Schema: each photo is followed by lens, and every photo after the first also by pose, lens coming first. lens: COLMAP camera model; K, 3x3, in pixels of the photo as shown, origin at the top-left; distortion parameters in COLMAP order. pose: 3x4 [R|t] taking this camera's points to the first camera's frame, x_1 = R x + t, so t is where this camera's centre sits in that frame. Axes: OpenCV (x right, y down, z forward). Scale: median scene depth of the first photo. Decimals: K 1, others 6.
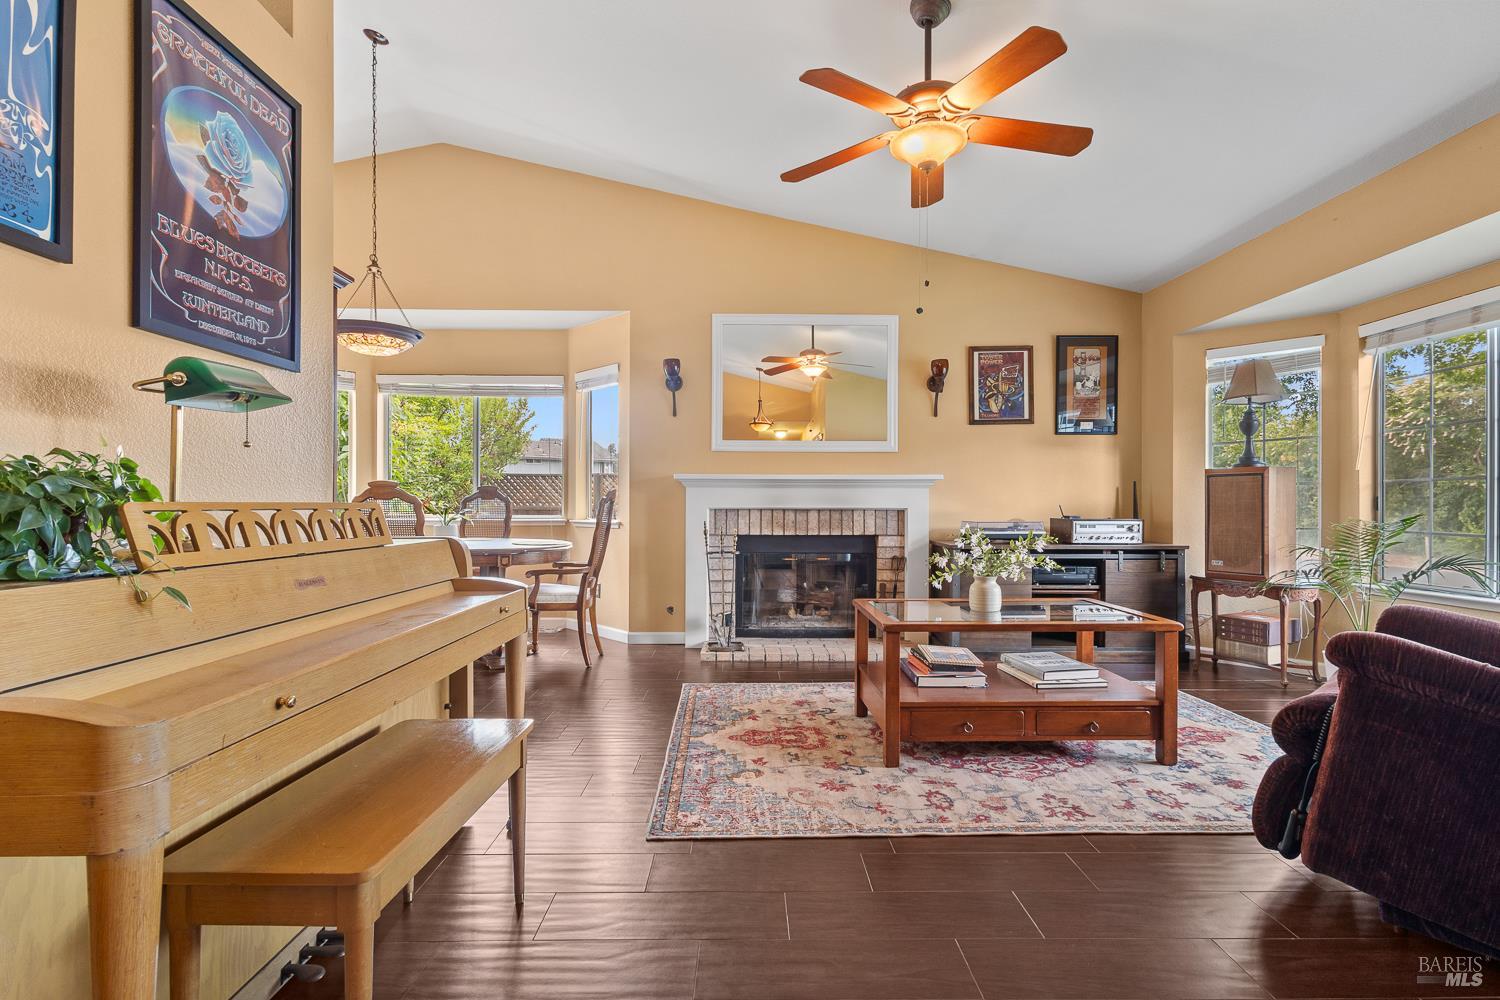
lens RADIAL K [[684.9, 0, 769.1], [0, 684.9, 498.1], [0, 0, 1]] dist [0.007497, -0.001744]
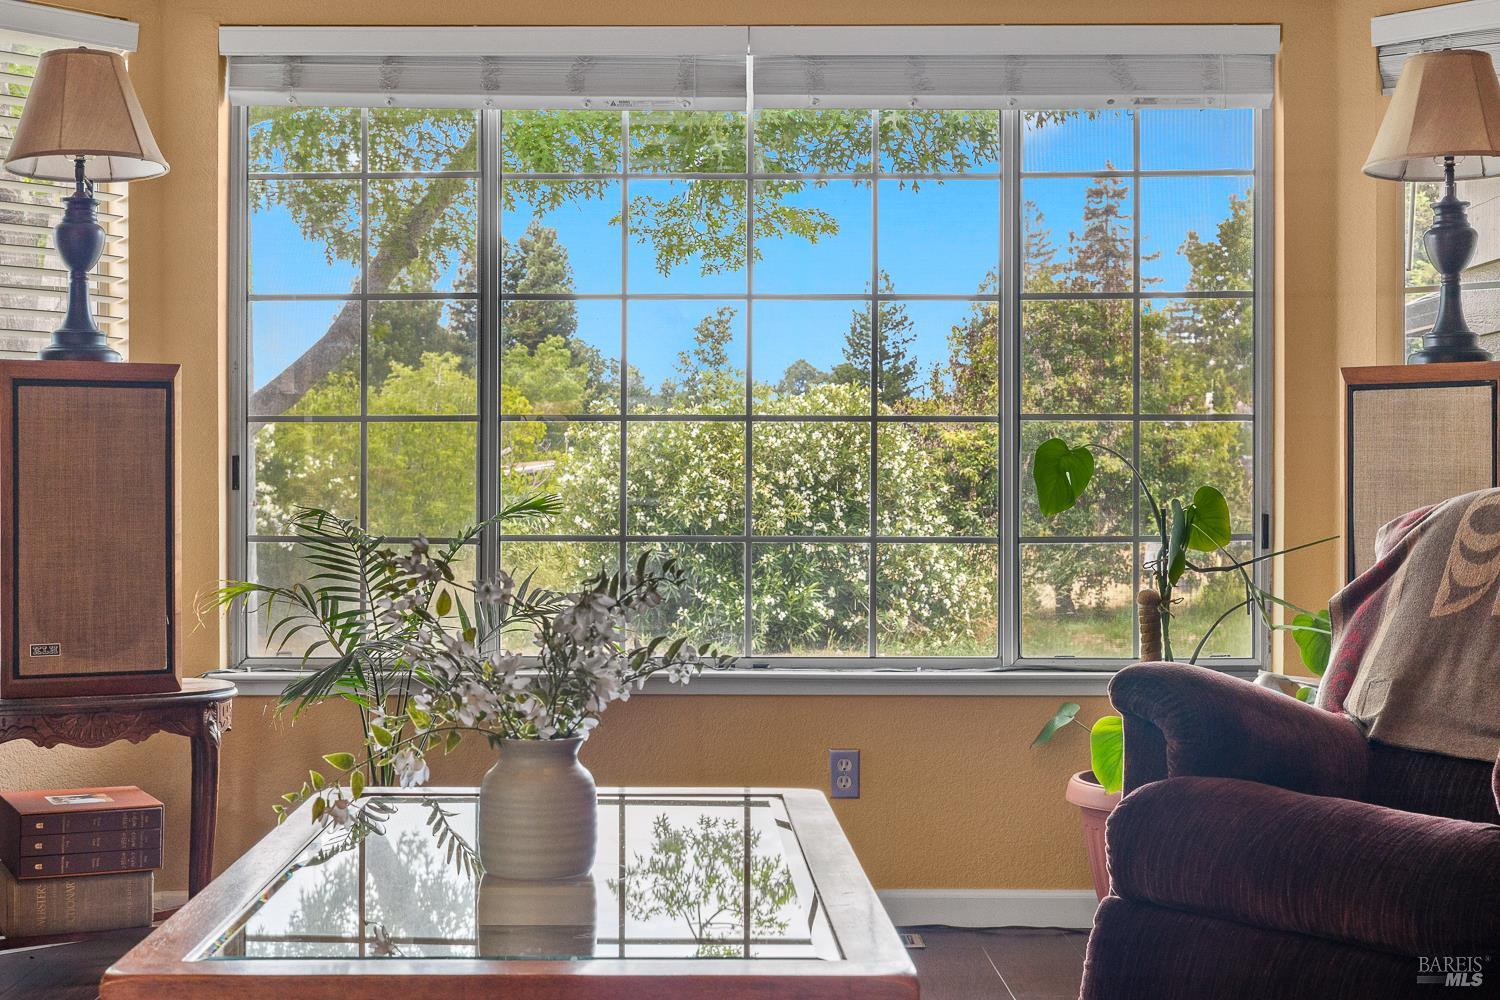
lens RADIAL K [[2106.1, 0, 749.2], [0, 2106.1, 496.6], [0, 0, 1]] dist [0.000789, 0.000000]
pose [[0.034012, 0.002994, 0.999417, -0.335663], [-0.008985, 0.999956, -0.002690, 0.021335], [-0.999381, -0.008888, 0.034037, 0.637740]]
